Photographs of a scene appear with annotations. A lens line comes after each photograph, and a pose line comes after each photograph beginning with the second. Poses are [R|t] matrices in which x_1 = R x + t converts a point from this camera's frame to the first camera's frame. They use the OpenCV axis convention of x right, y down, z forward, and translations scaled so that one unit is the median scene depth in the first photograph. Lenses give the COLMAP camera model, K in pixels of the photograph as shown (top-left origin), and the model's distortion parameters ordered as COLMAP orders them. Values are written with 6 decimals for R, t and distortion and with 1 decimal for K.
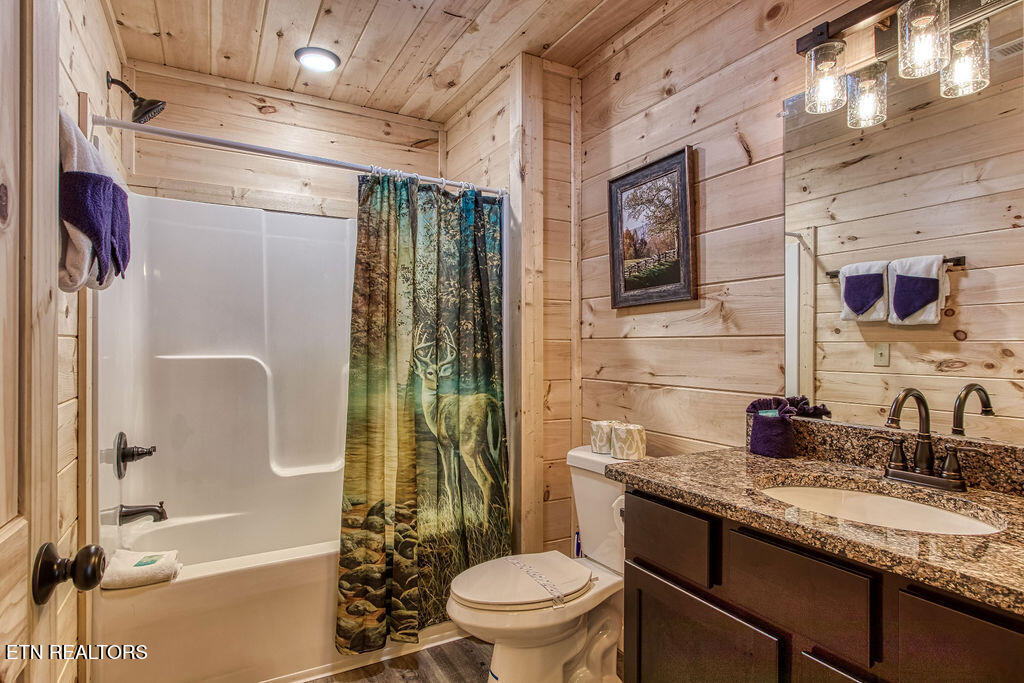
lens RADIAL K [[532.8, 0, 511.7], [0, 532.8, 341.9], [0, 0, 1]] dist [-0.002276, -0.000374]
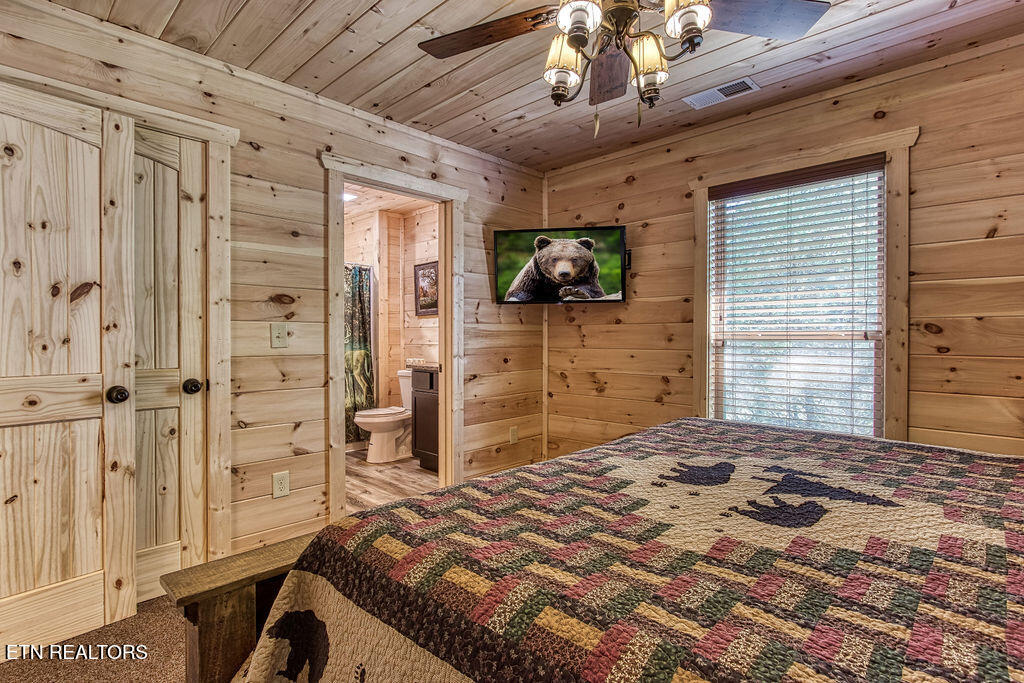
lens RADIAL K [[532.8, 0, 503.1], [0, 532.8, 342.3], [0, 0, 1]] dist [-0.002276, -0.000374]
pose [[0.964783, -0.004196, 0.263014, -0.075784], [0.000901, 0.999920, 0.012646, 0.030778], [-0.263046, -0.011964, 0.964709, -1.522292]]
